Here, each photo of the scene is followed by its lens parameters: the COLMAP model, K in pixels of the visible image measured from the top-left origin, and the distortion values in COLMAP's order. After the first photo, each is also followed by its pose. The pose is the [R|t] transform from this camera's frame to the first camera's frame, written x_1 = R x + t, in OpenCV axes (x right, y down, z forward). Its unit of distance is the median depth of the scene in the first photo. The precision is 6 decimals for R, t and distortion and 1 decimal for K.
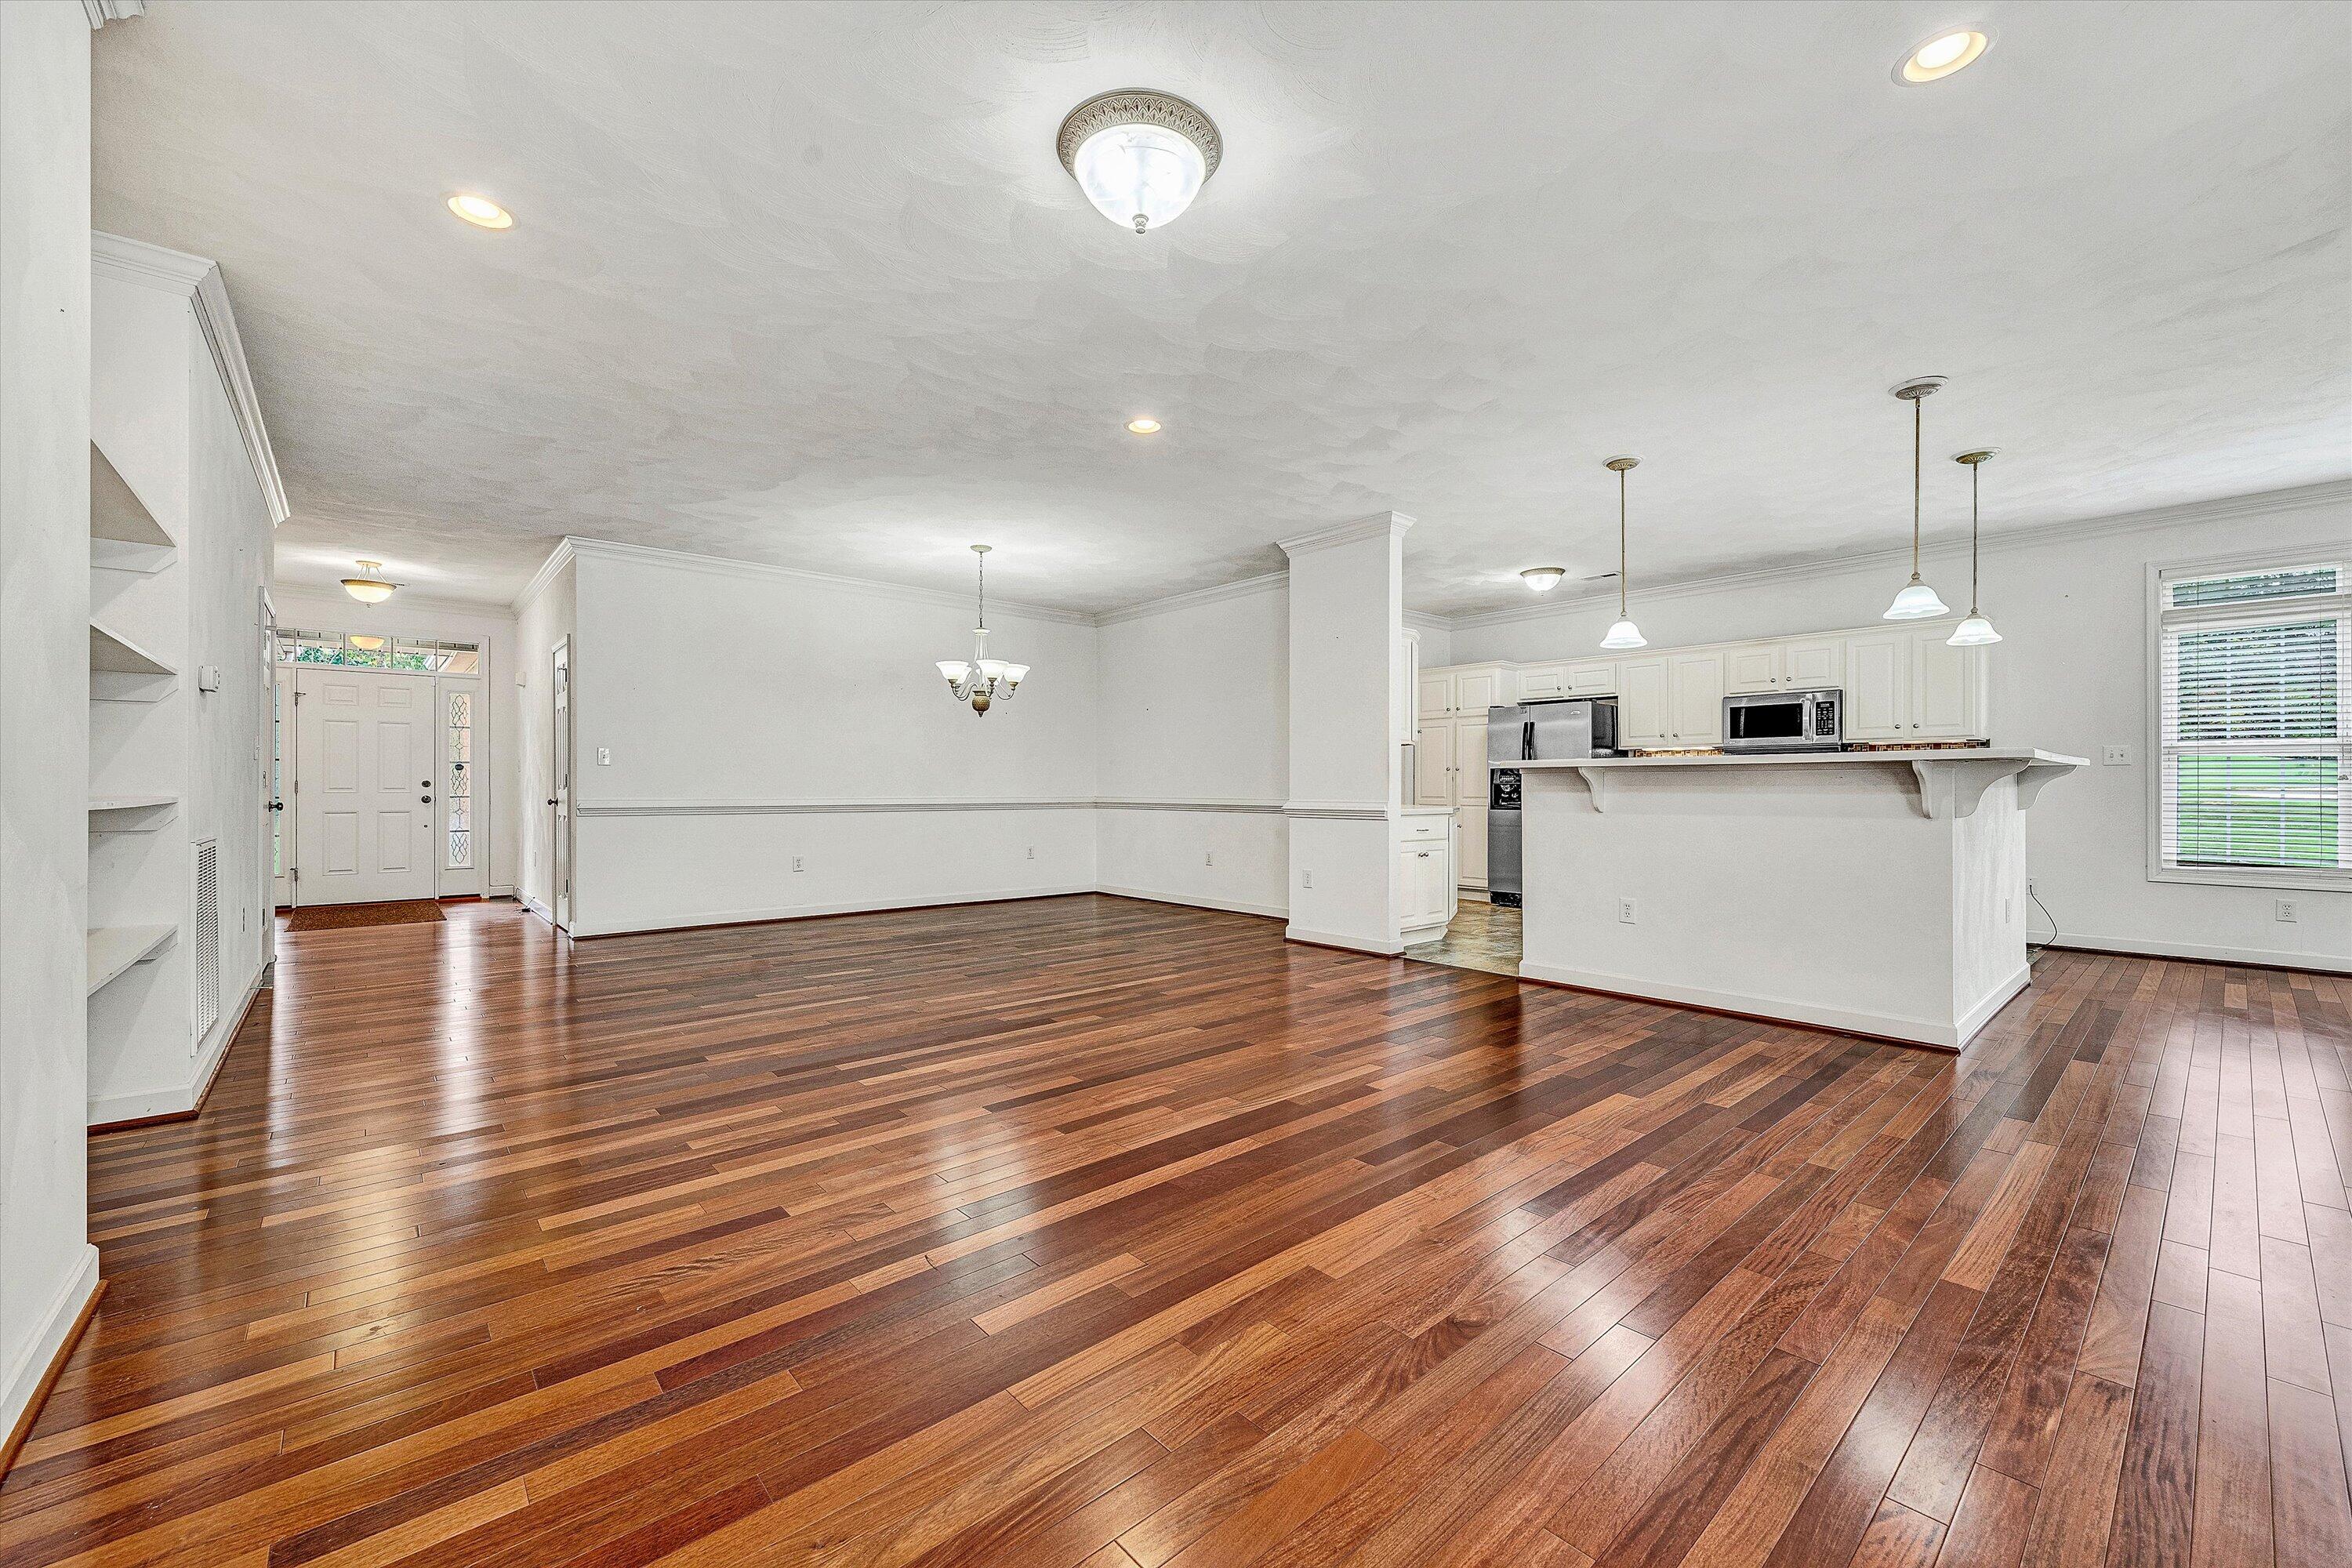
lens RADIAL K [[922.7, 0, 1180.2], [0, 922.7, 787.4], [0, 0, 1]] dist [-0.000073, -0.000079]
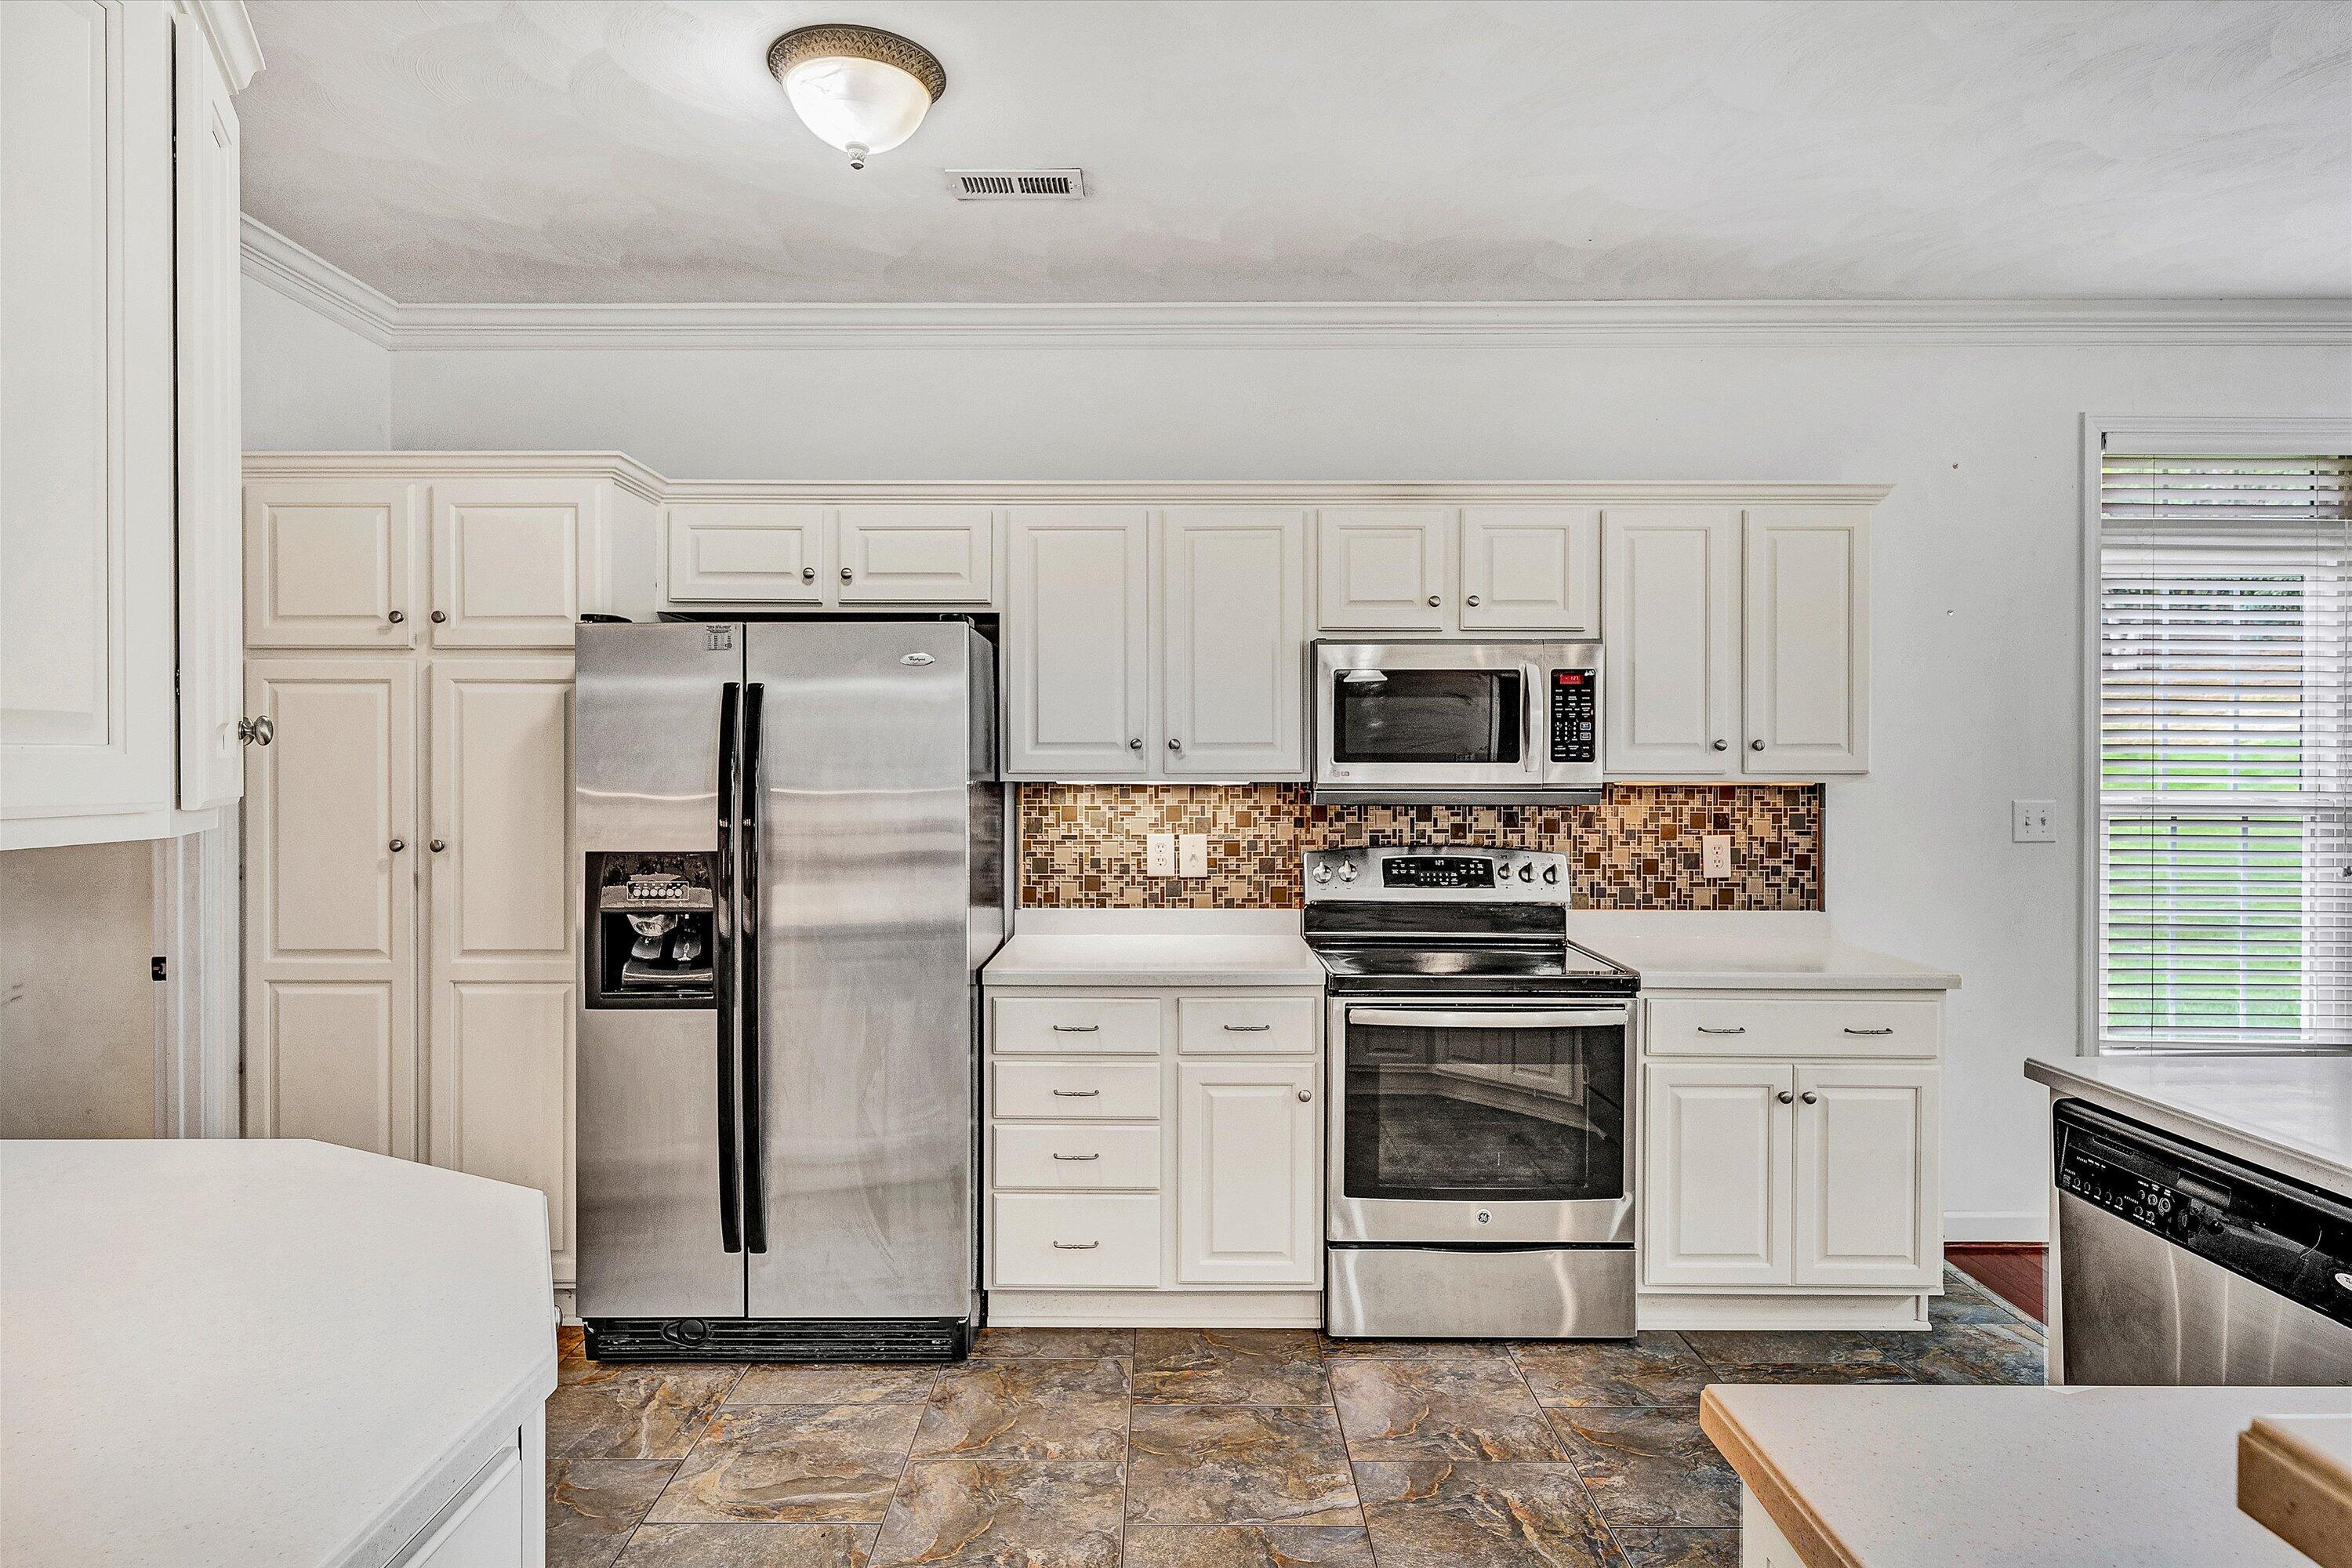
lens RADIAL K [[1315.0, 0, 1183.8], [0, 1315.0, 774.1], [0, 0, 1]] dist [0.001694, 0.000074]
pose [[0.653331, -0.005889, 0.757049, 0.171086], [0.000329, 0.999972, 0.007495, -0.046732], [-0.757072, -0.004647, 0.653315, 0.651414]]
